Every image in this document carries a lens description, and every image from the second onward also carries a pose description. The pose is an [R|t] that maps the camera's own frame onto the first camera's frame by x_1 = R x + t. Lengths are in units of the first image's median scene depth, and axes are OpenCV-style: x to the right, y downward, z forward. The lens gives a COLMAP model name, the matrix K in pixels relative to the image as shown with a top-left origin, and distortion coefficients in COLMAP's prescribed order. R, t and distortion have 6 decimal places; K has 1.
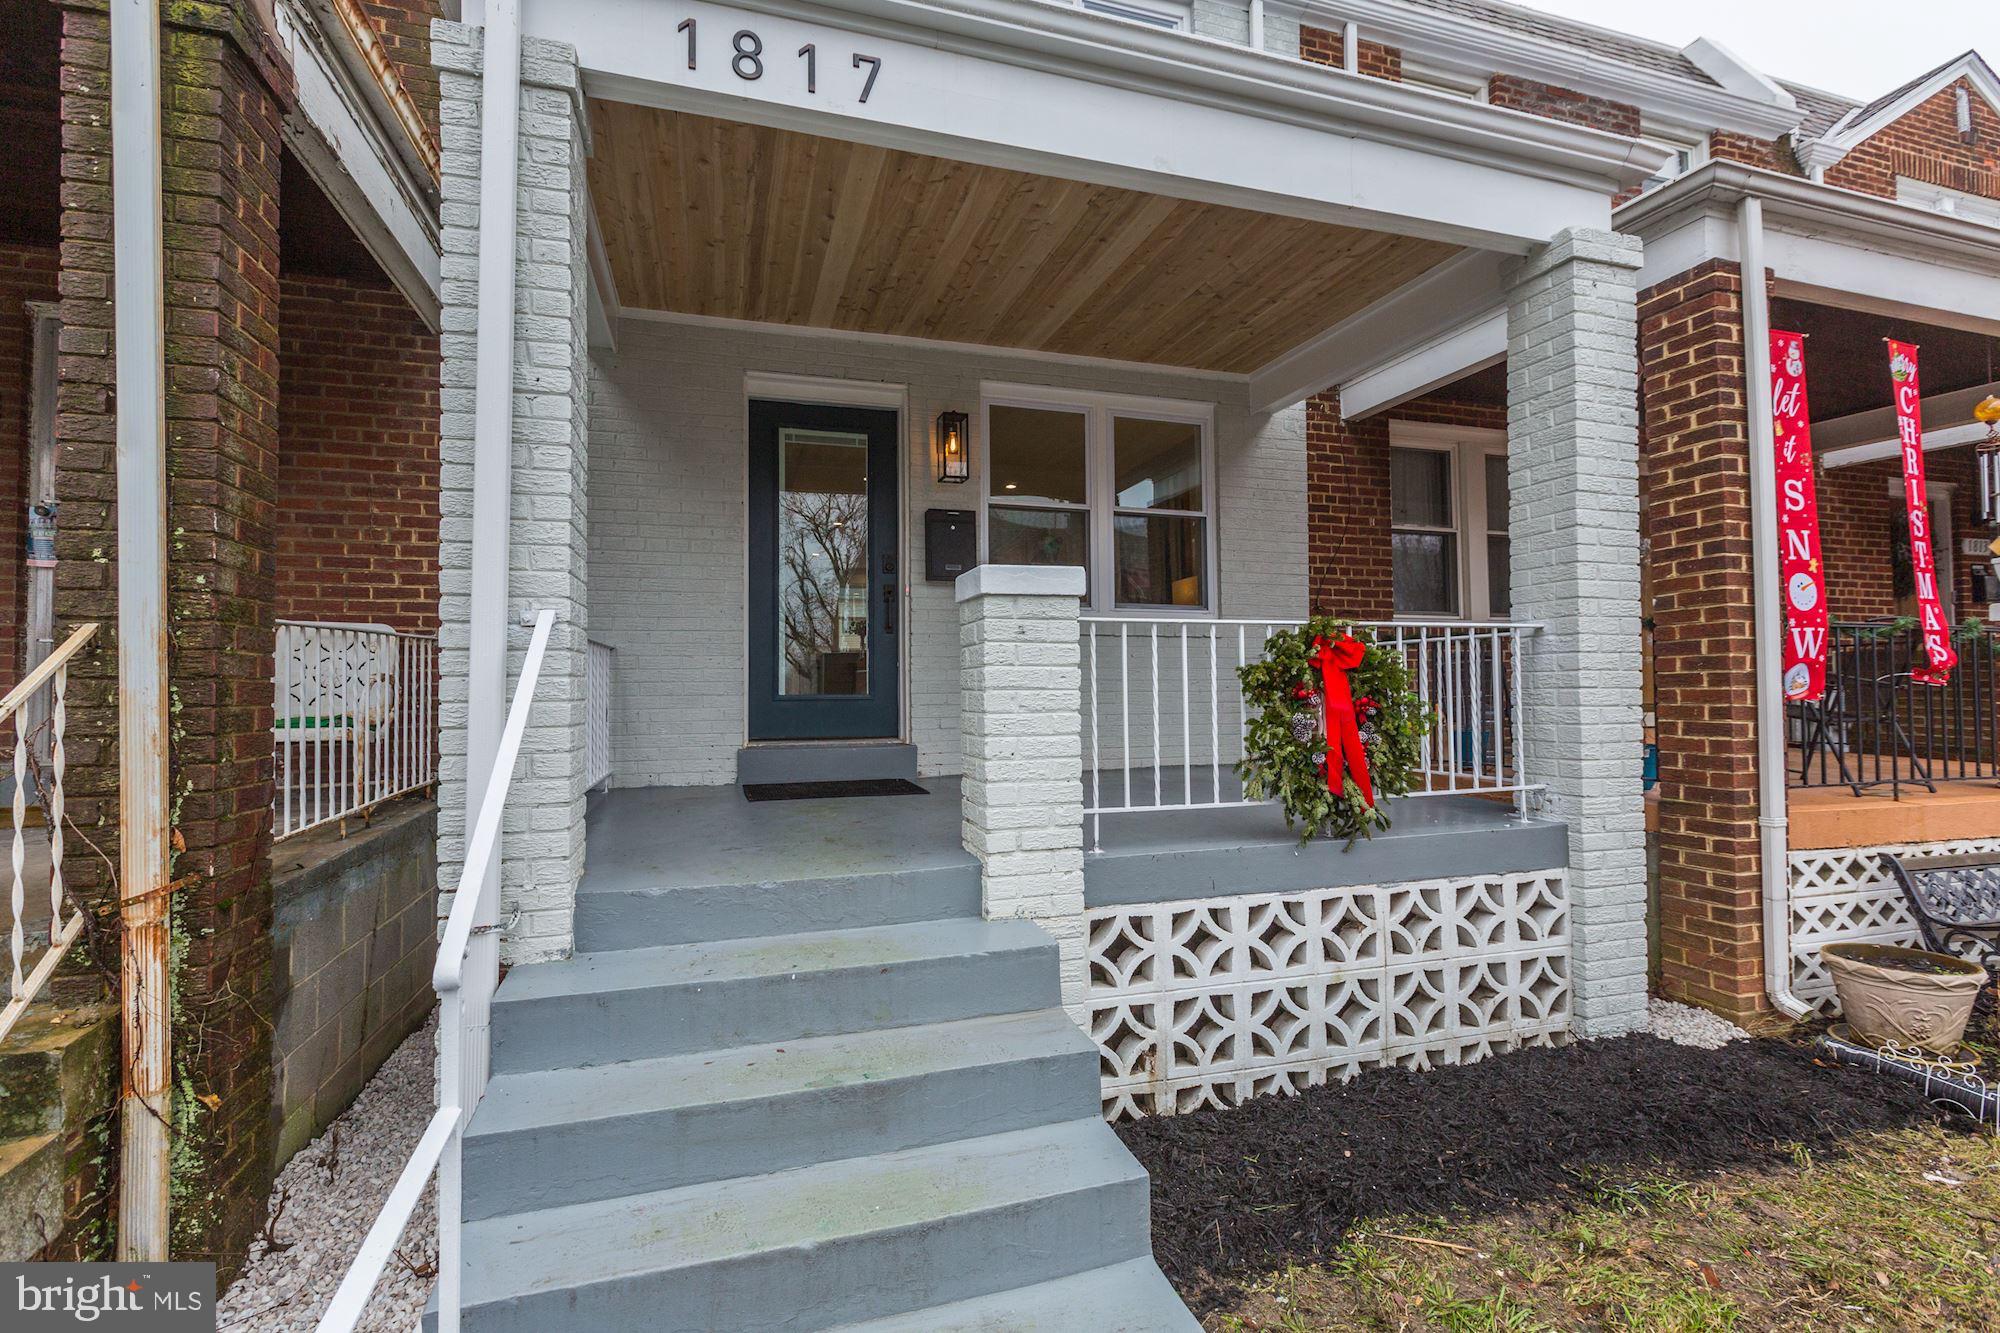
lens RADIAL K [[916.7, 0, 973.9], [0, 916.7, 685.0], [0, 0, 1]] dist [-0.031524, 0.006910]
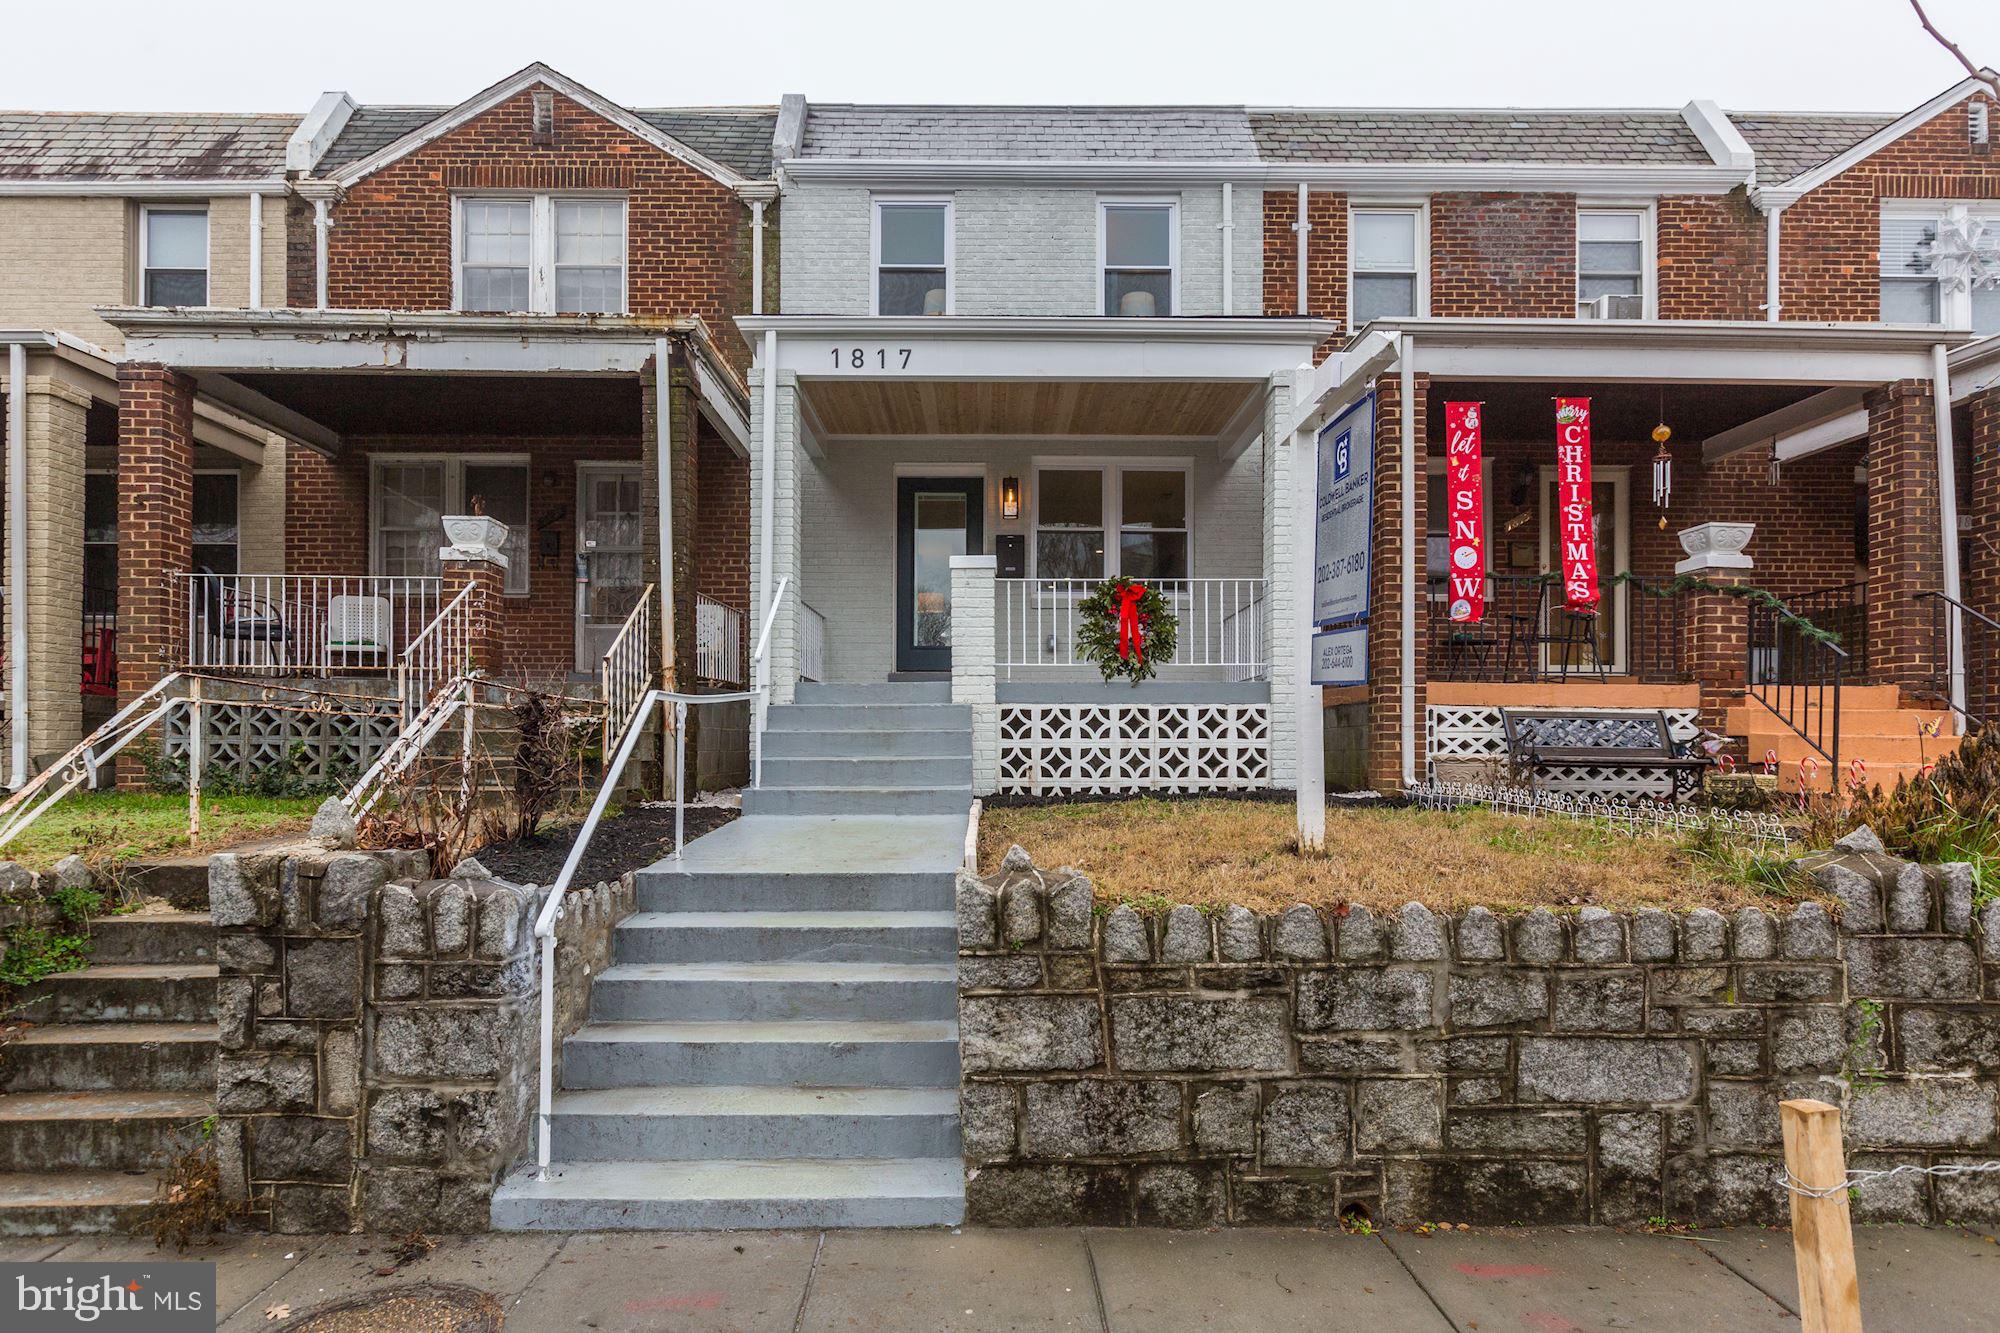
lens RADIAL K [[1062.3, 0, 991.2], [0, 1062.3, 808.7], [0, 0, 1]] dist [-0.047803, 0.014724]
pose [[0.960767, 0.020463, -0.276602, 0.517115], [-0.004919, 0.998375, 0.056771, 0.217013], [0.277314, -0.053182, 0.959306, -0.979020]]
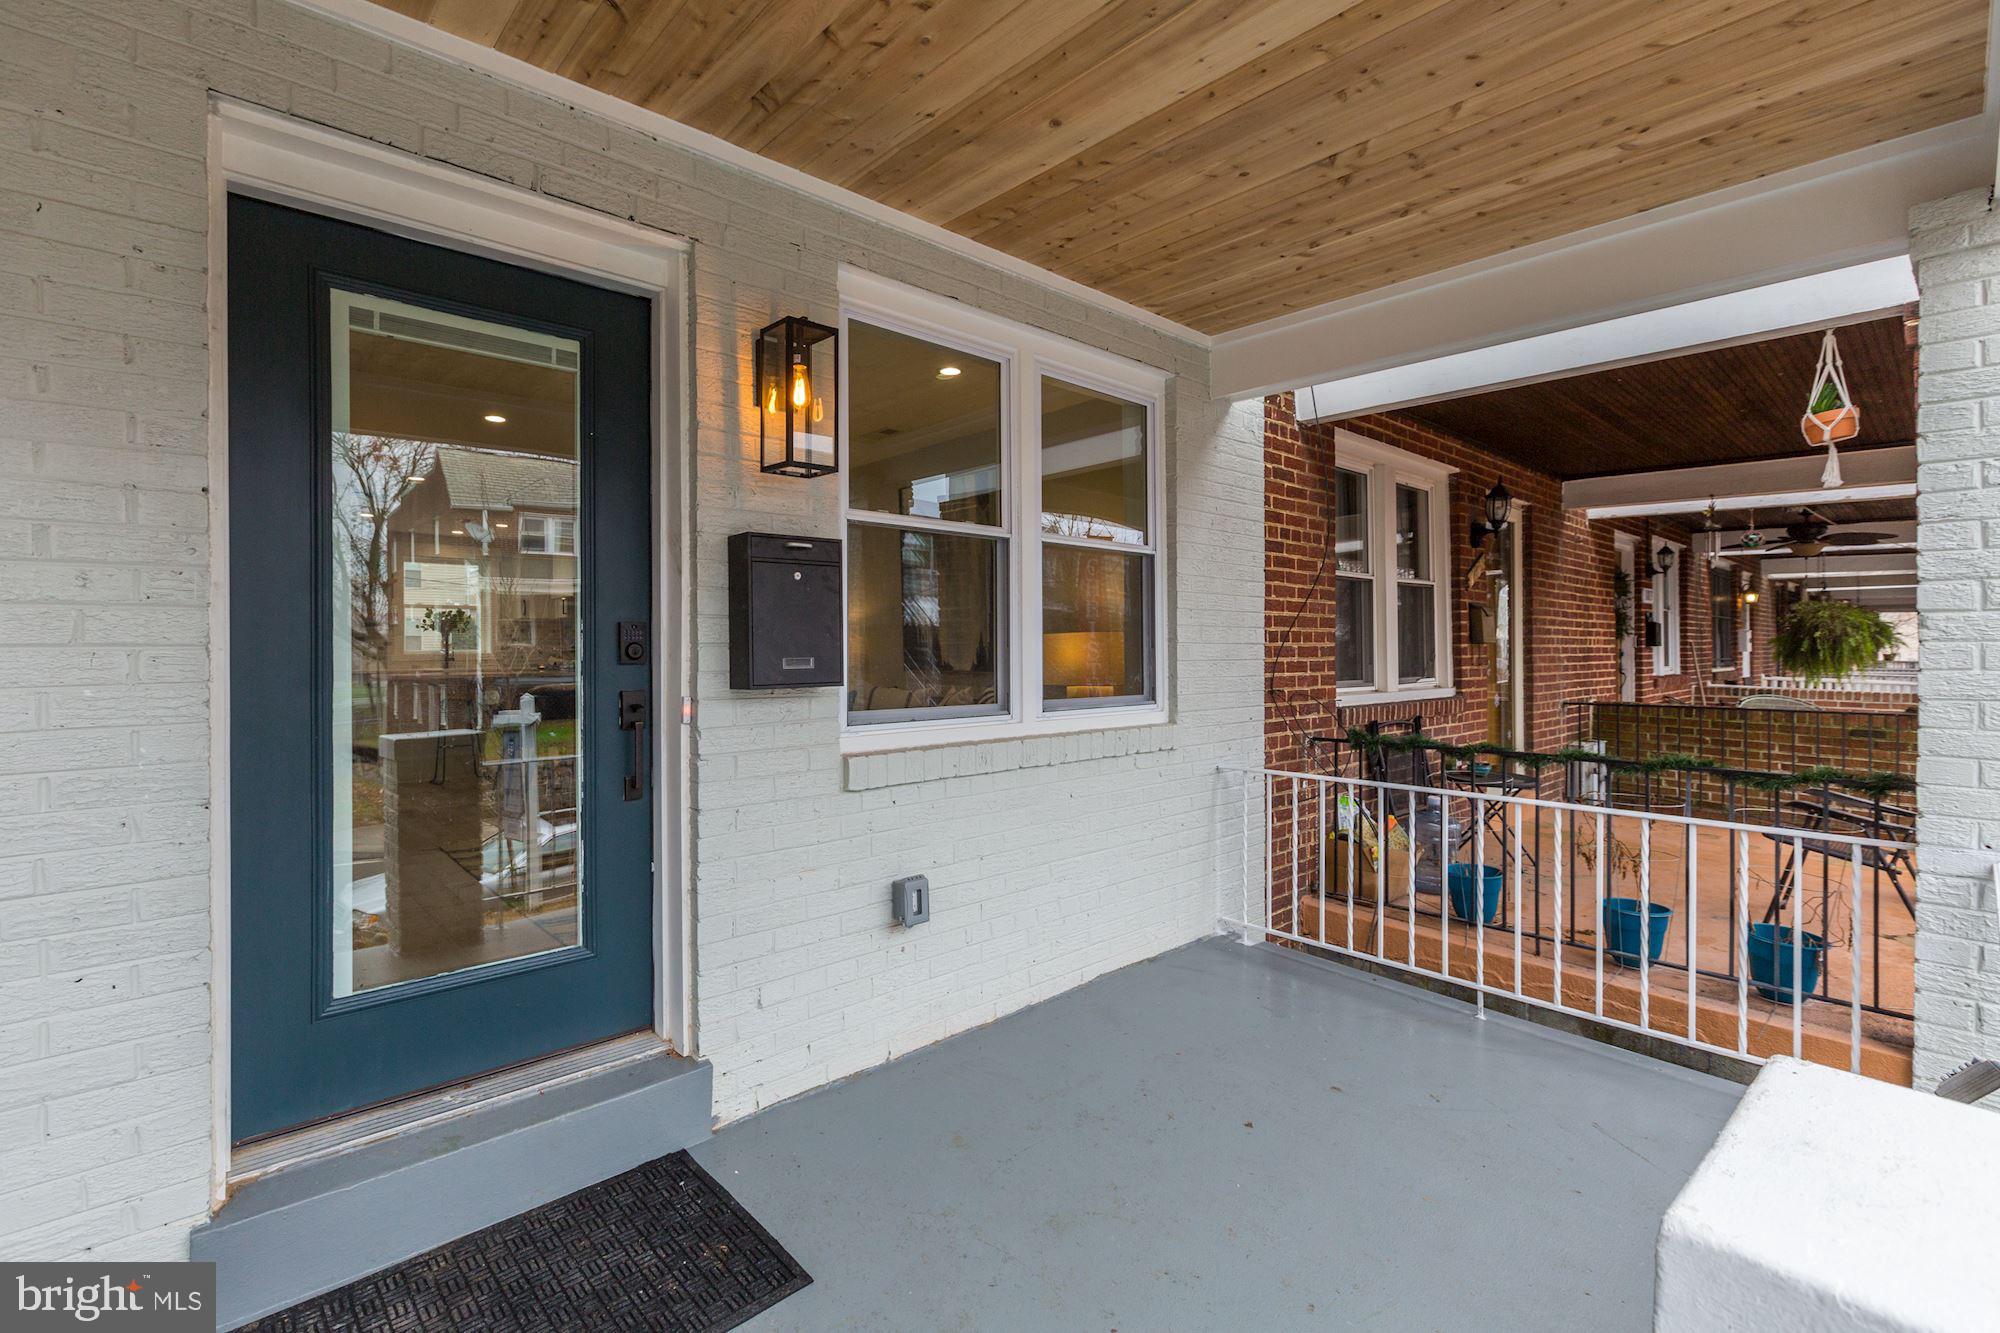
lens RADIAL K [[916.7, 0, 1021.1], [0, 916.7, 658.4], [0, 0, 1]] dist [-0.031524, 0.006910]
pose [[0.897982, 0.000697, 0.440033, -0.124055], [-0.006643, 0.999906, 0.011971, -0.139731], [-0.439983, -0.013673, 0.897902, 0.554205]]
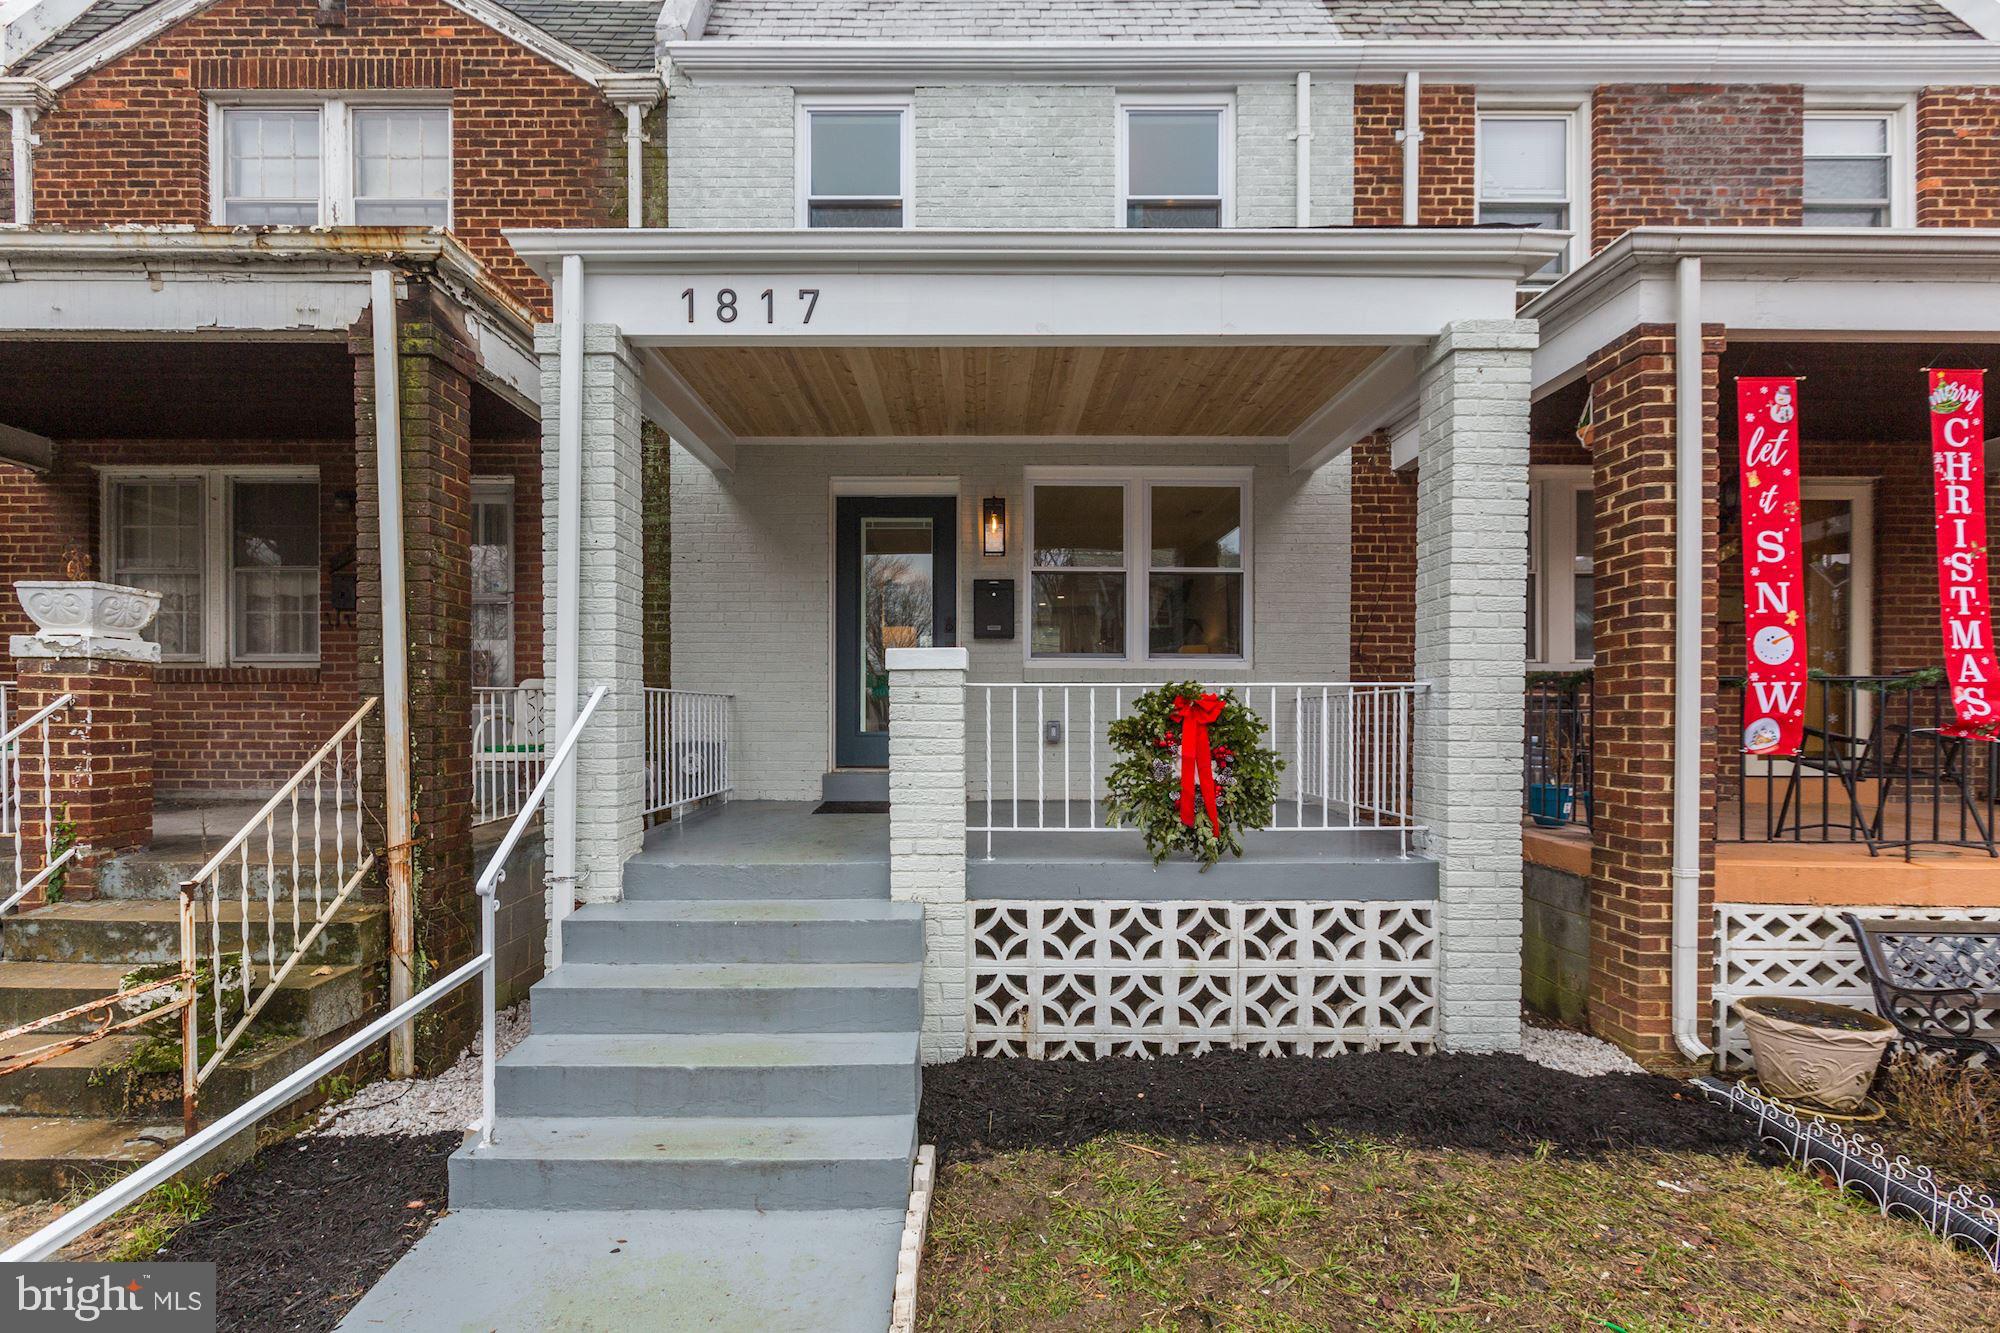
lens RADIAL K [[916.7, 0, 961.6], [0, 916.7, 747.6], [0, 0, 1]] dist [-0.031524, 0.006910]
pose [[0.954485, 0.020445, -0.297556, 0.306704], [-0.006792, 0.998879, 0.046846, -0.026740], [0.298181, -0.042693, 0.953554, -0.176891]]
